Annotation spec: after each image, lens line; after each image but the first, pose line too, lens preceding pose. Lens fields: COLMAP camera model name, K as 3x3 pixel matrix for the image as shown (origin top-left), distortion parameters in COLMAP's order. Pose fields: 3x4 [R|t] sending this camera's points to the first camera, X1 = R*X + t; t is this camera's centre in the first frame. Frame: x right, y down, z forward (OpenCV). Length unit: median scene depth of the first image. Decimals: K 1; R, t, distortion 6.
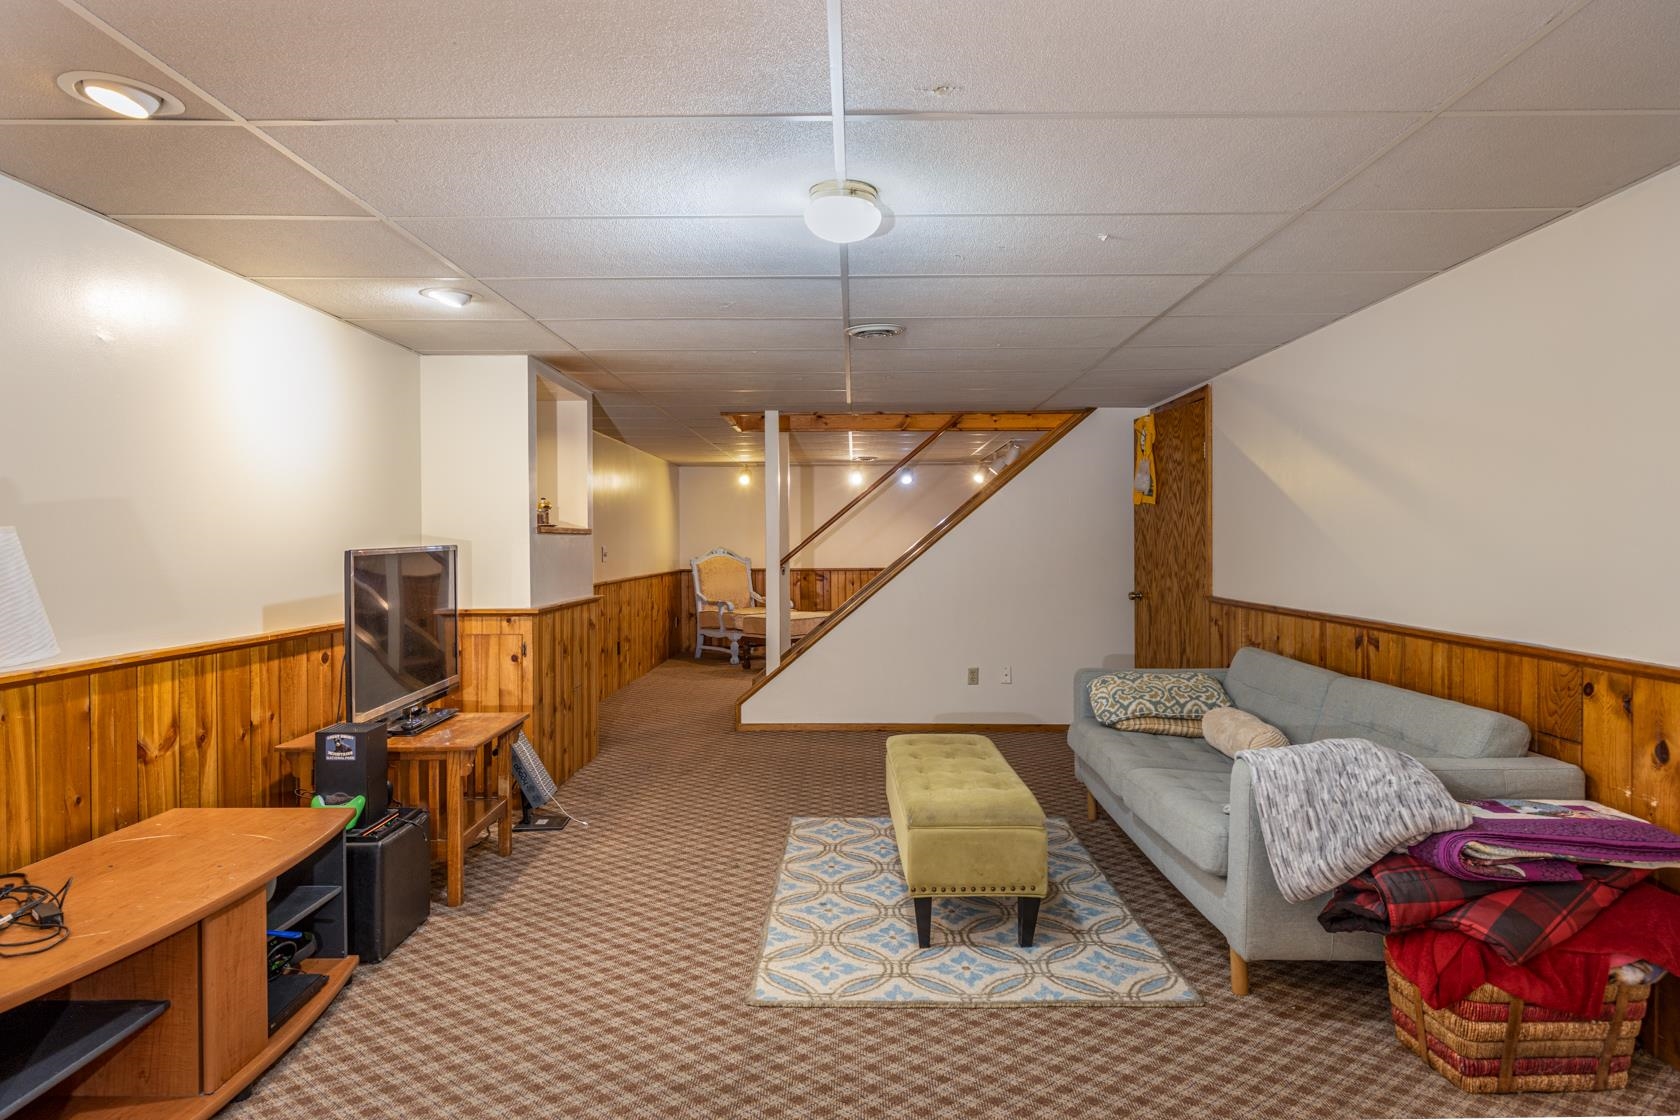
lens RADIAL K [[1012.3, 0, 843.5], [0, 1012.3, 558.8], [0, 0, 1]] dist [-0.000134, -0.000182]
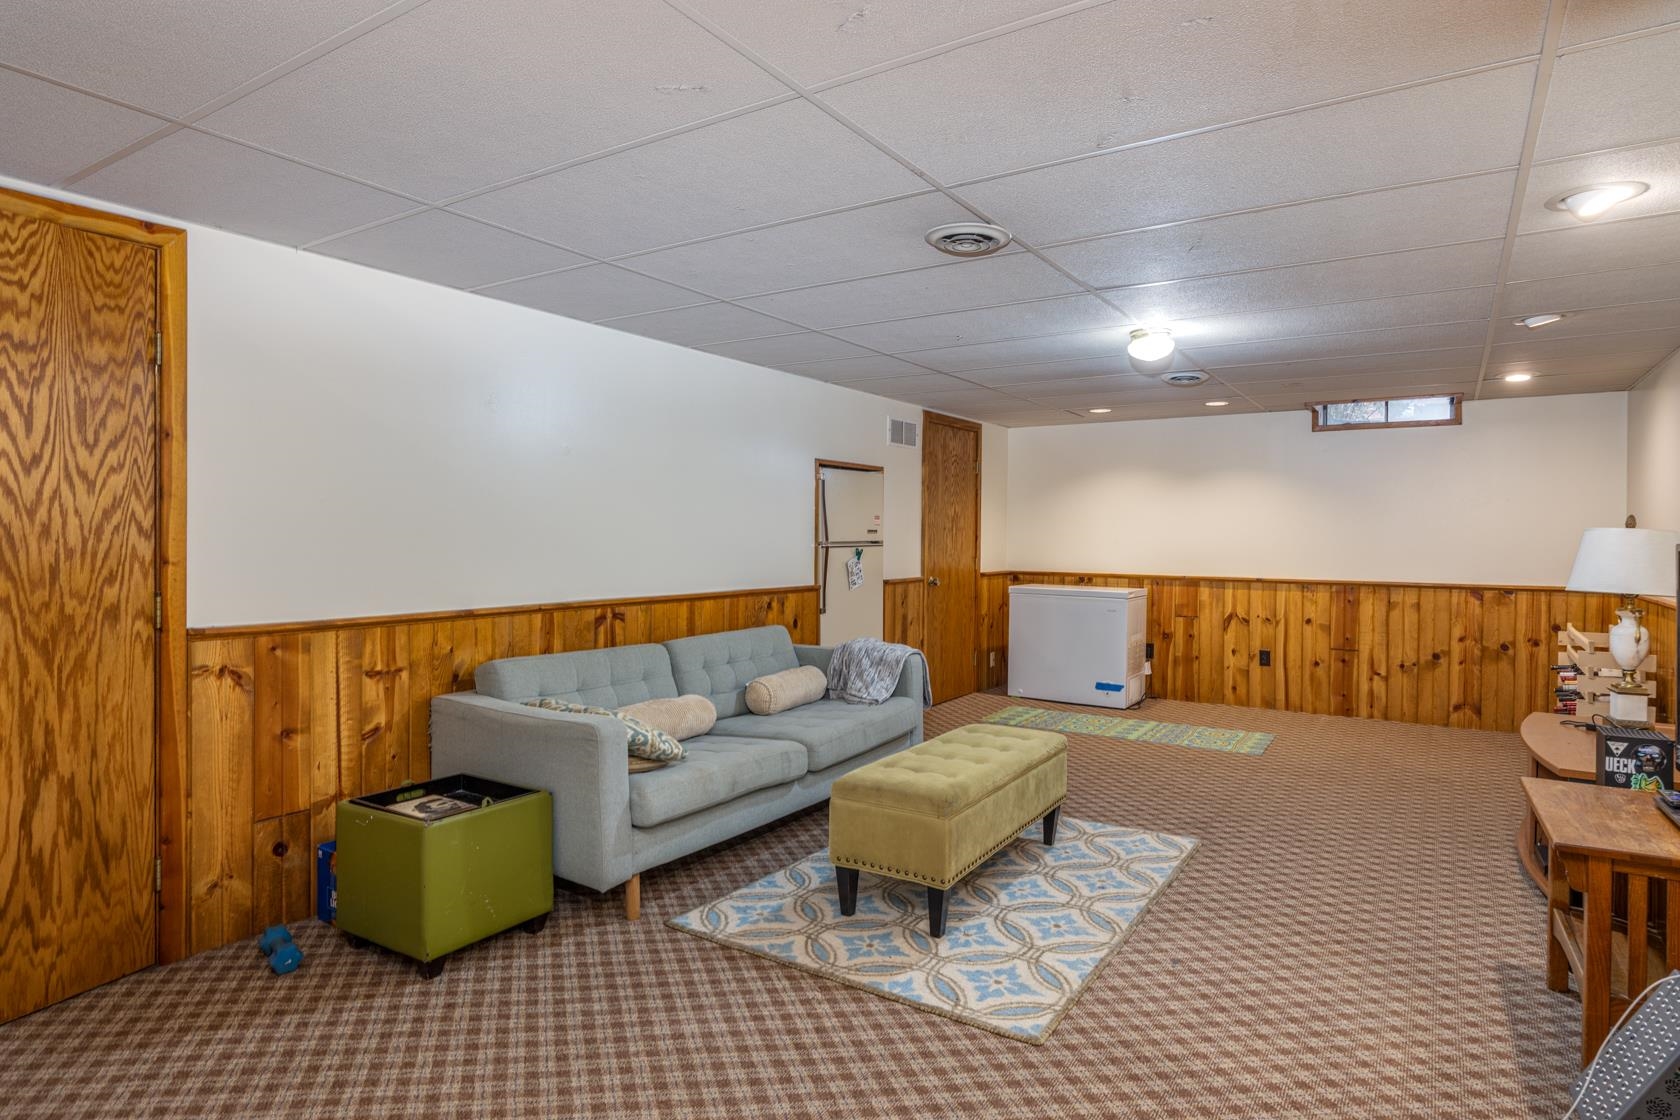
lens RADIAL K [[930.0, 0, 839.6], [0, 930.0, 552.1], [0, 0, 1]] dist [-0.003028, -0.001207]
pose [[-0.845234, -0.013699, 0.534222, -0.283882], [0.003549, 0.999505, 0.031245, -0.026698], [-0.534385, 0.028305, -0.844767, 1.866674]]
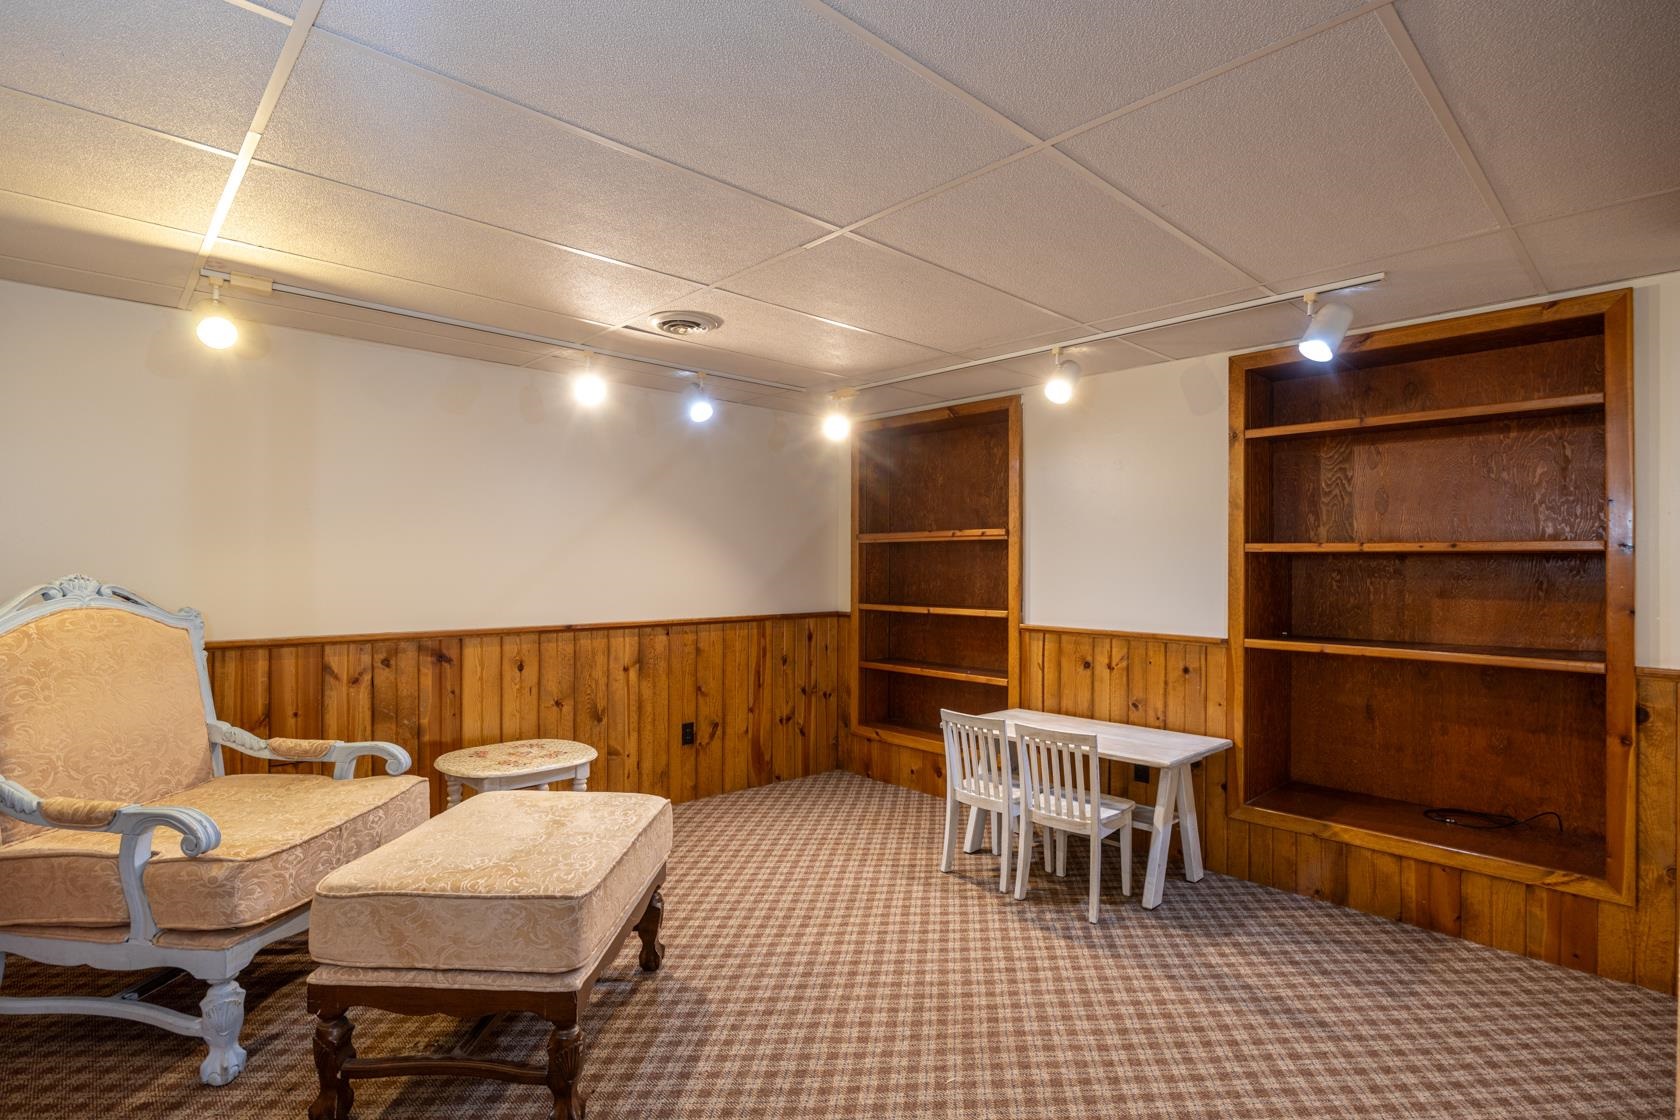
lens RADIAL K [[840.9, 0, 838.0], [0, 840.9, 563.2], [0, 0, 1]] dist [-0.001270, -0.000227]
pose [[0.731361, 0.013410, 0.681859, -0.171315], [0.001286, 0.999778, -0.021042, -0.012263], [-0.681990, 0.016266, 0.731181, 0.948160]]
